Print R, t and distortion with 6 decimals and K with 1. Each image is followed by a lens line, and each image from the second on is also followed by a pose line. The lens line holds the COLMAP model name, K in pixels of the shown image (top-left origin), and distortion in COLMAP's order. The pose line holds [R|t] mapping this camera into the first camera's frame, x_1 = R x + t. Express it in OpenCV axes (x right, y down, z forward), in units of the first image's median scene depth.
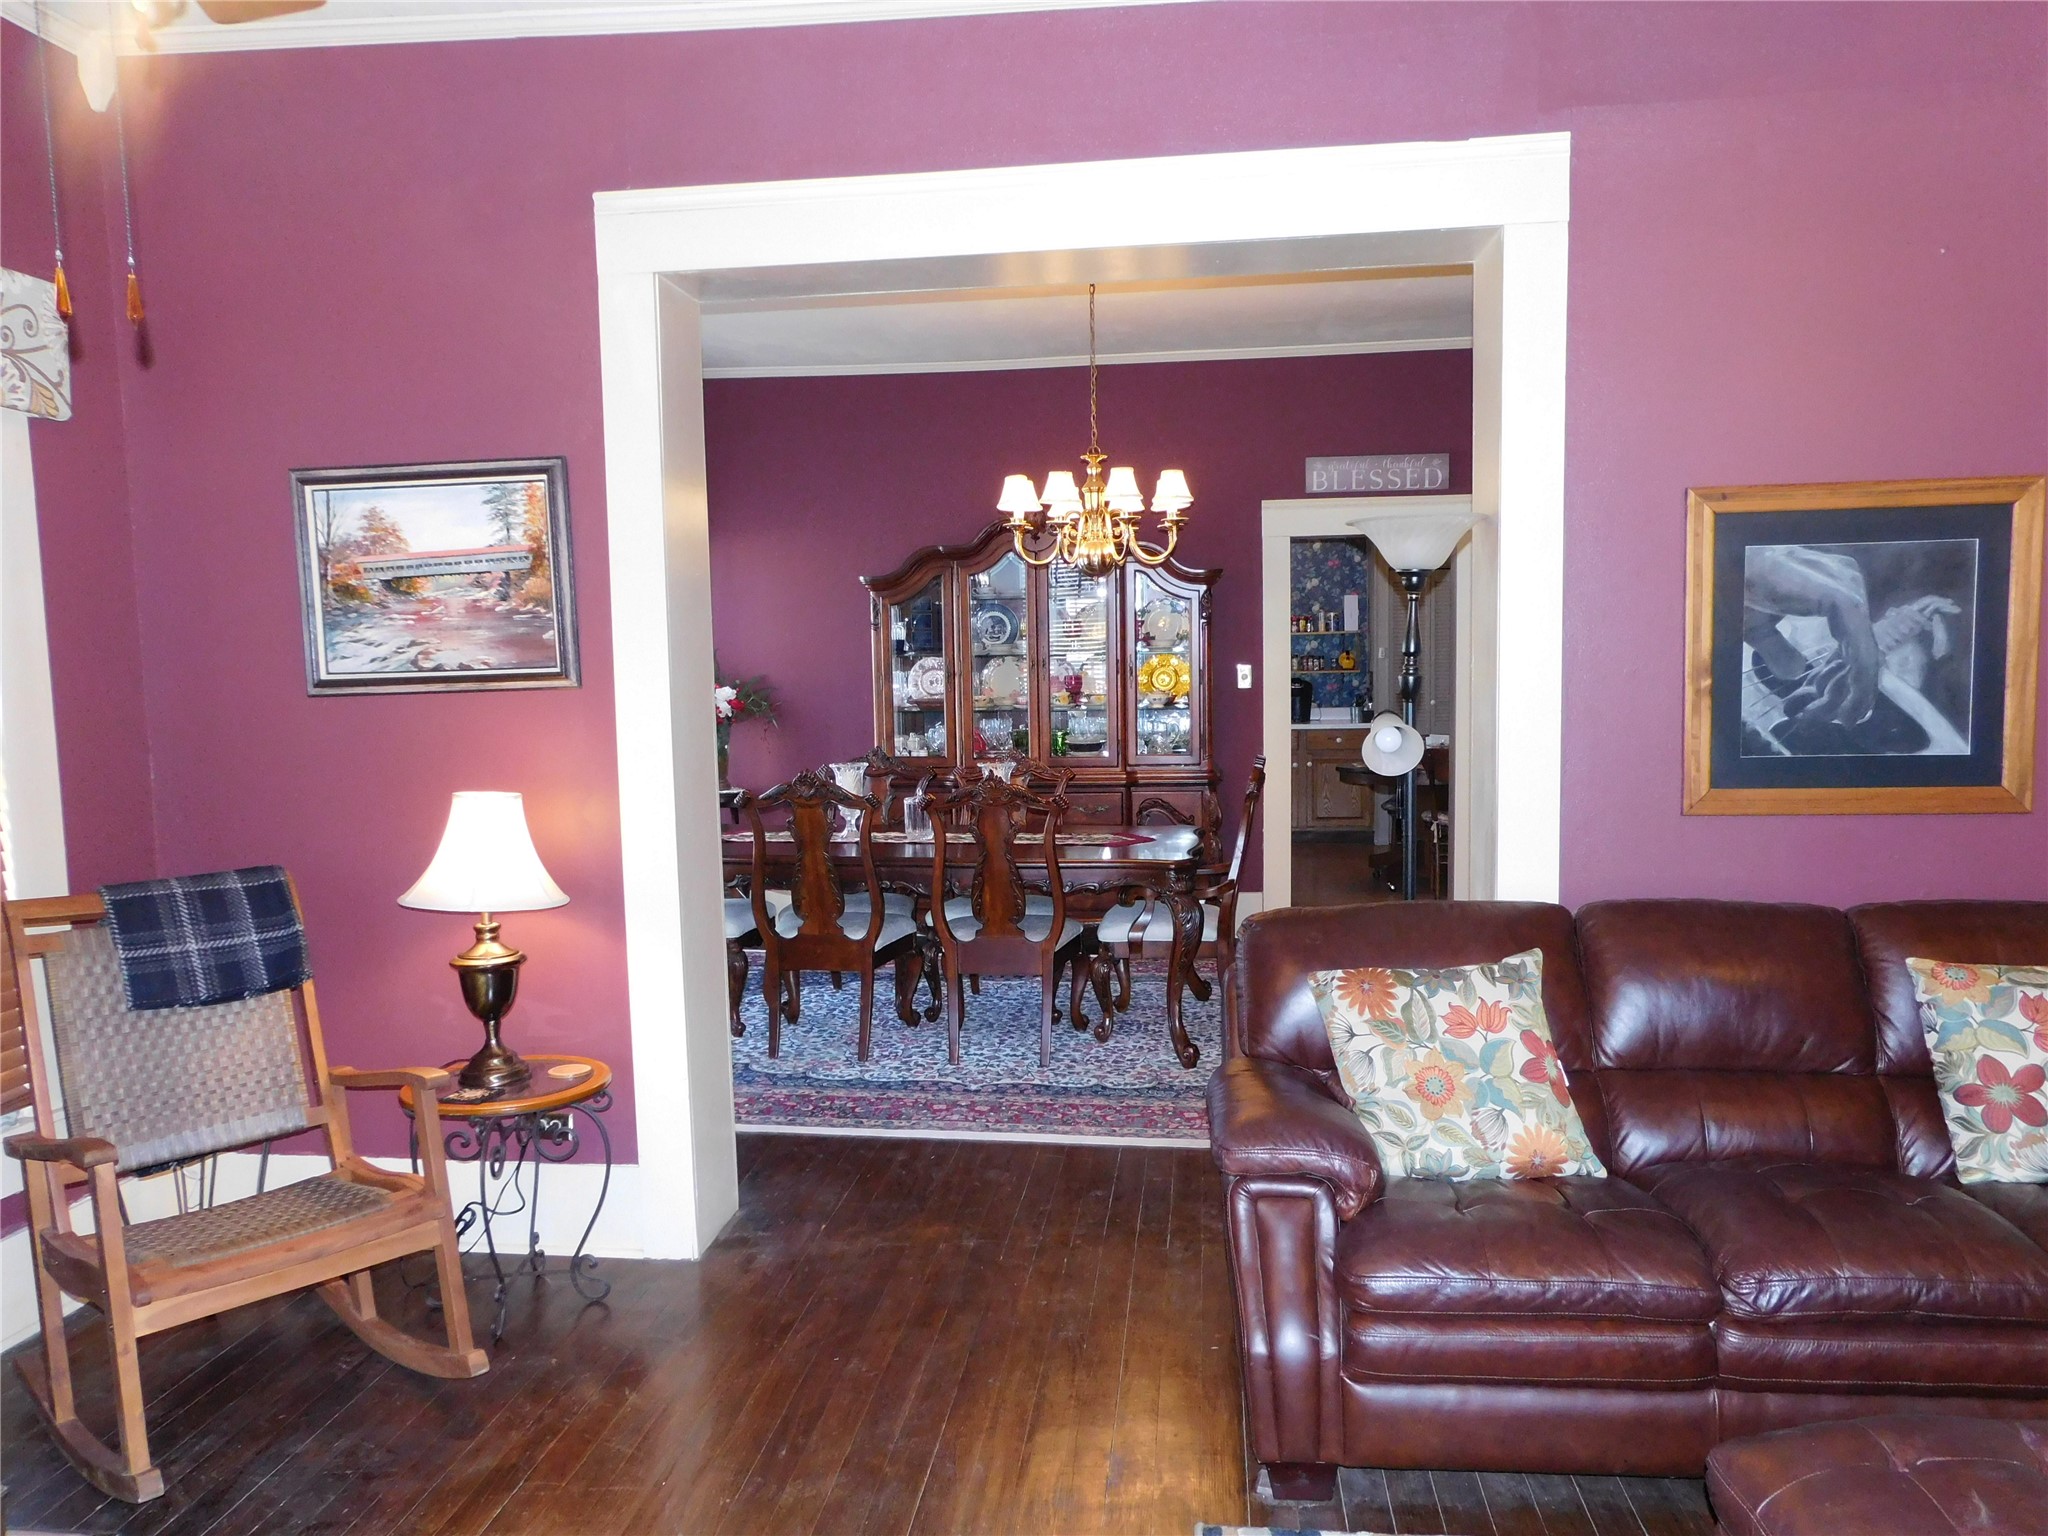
lens RADIAL K [[1506.9, 0, 1024.0], [0, 1506.9, 768.0], [0, 0, 1]] dist [0.005862, 0.007115]
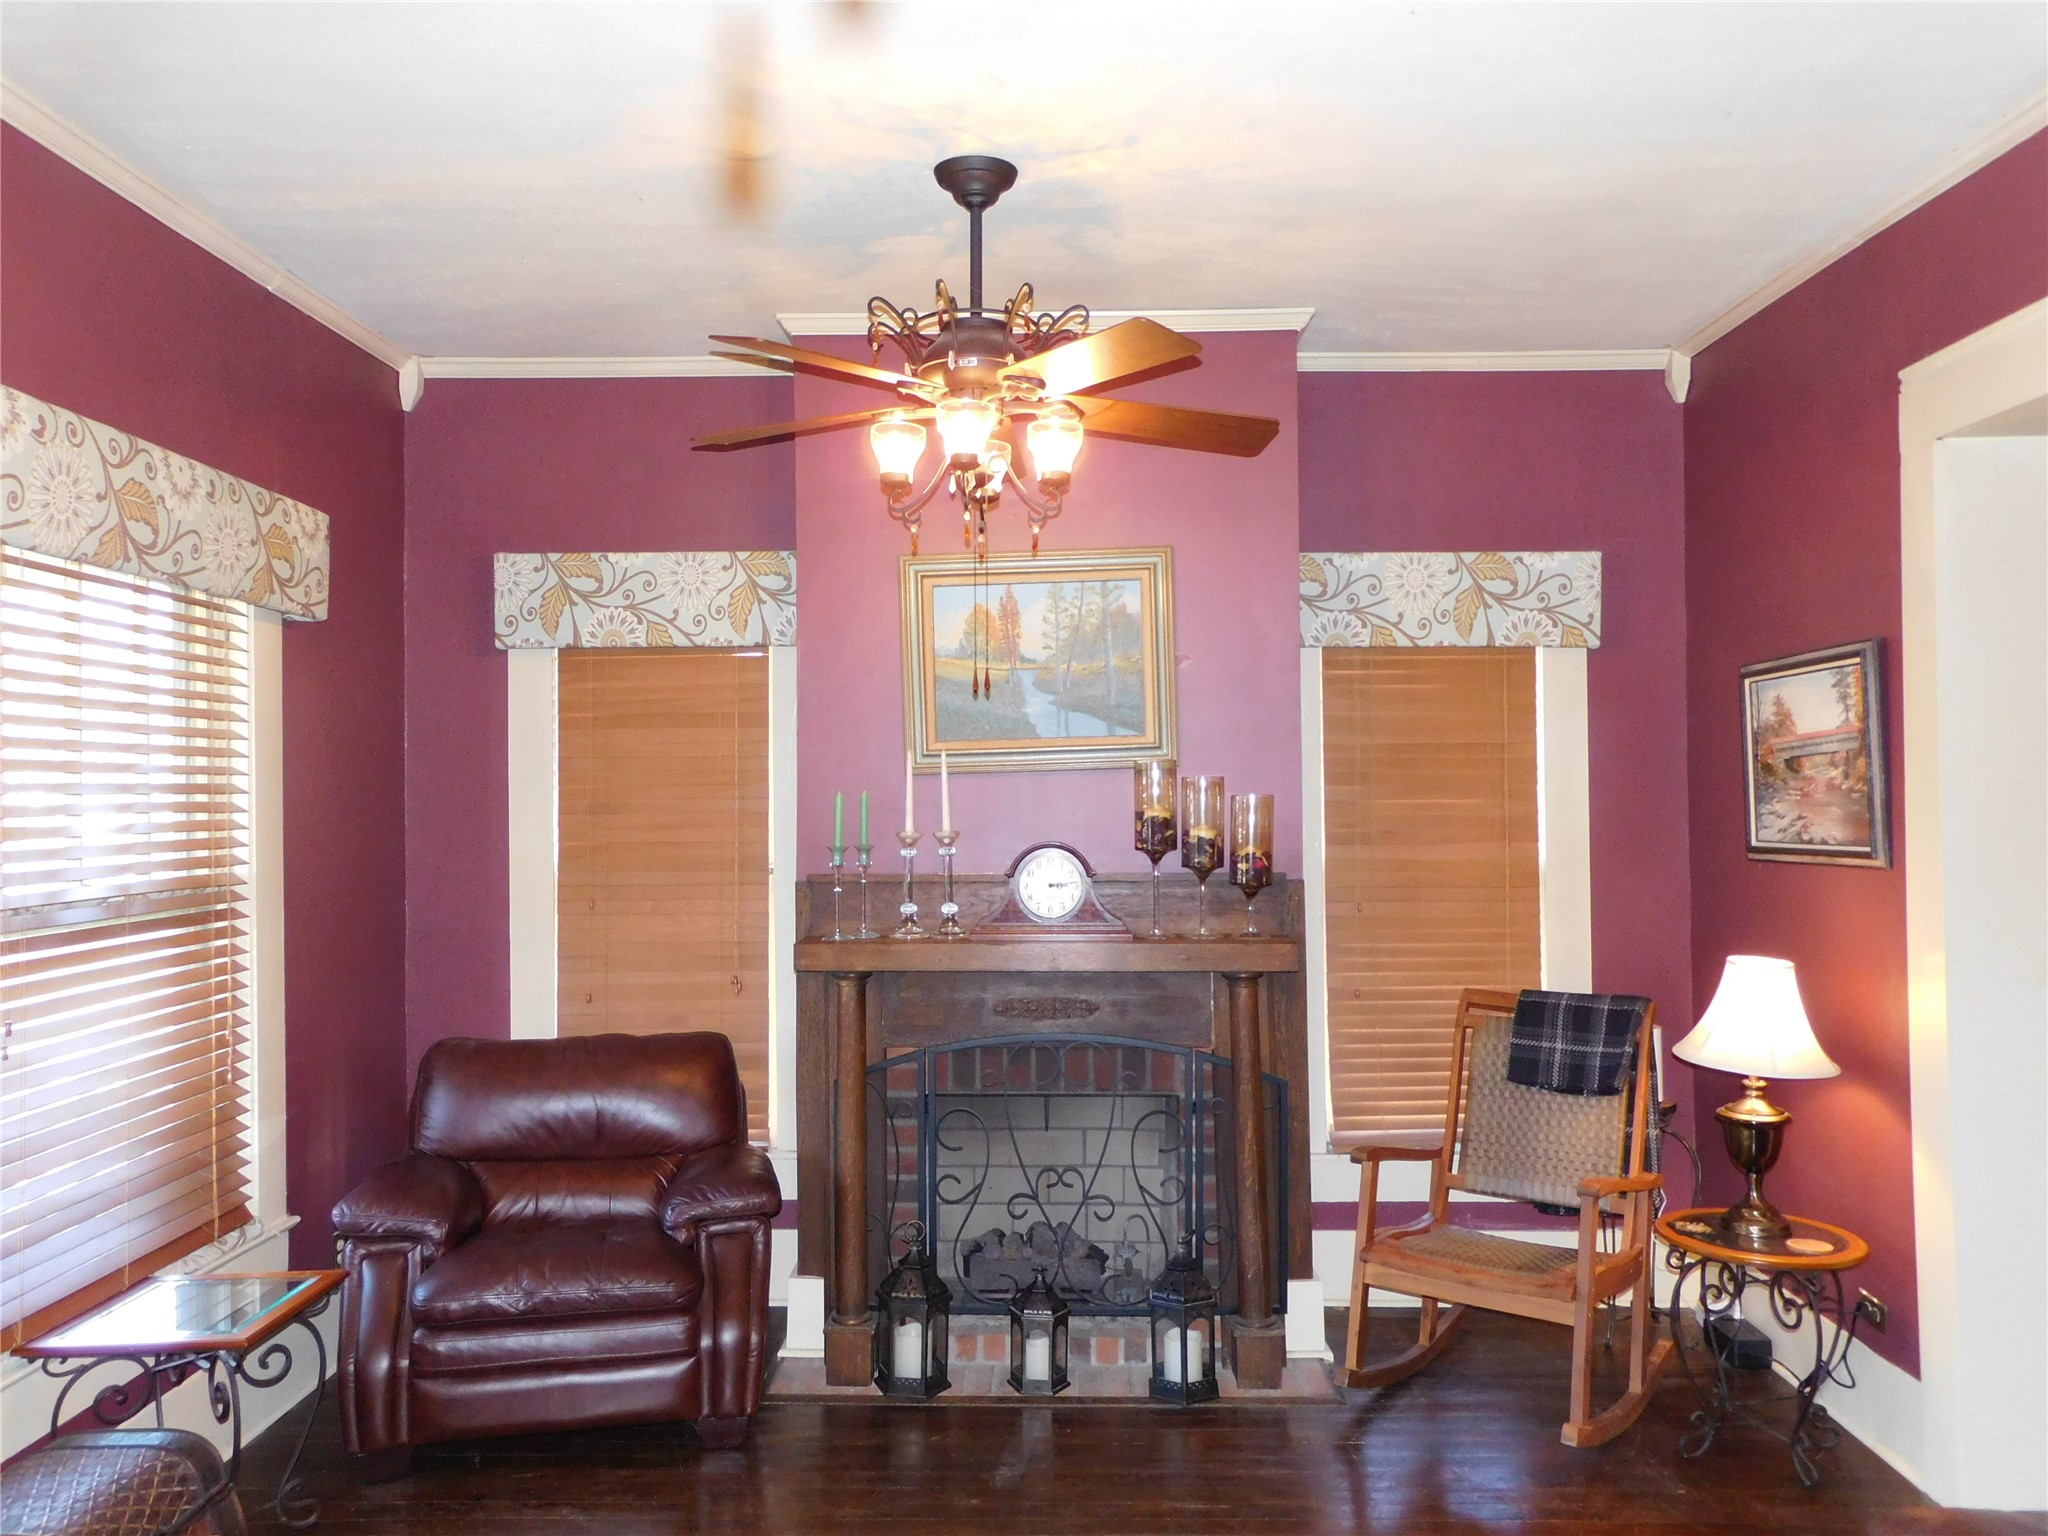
lens RADIAL K [[1506.9, 0, 1024.0], [0, 1506.9, 768.0], [0, 0, 1]] dist [0.005862, 0.007115]
pose [[0.098330, 0.002360, -0.995151, 0.633732], [-0.065786, 0.997825, -0.004134, -0.078076], [0.992977, 0.065873, 0.098271, 0.342521]]
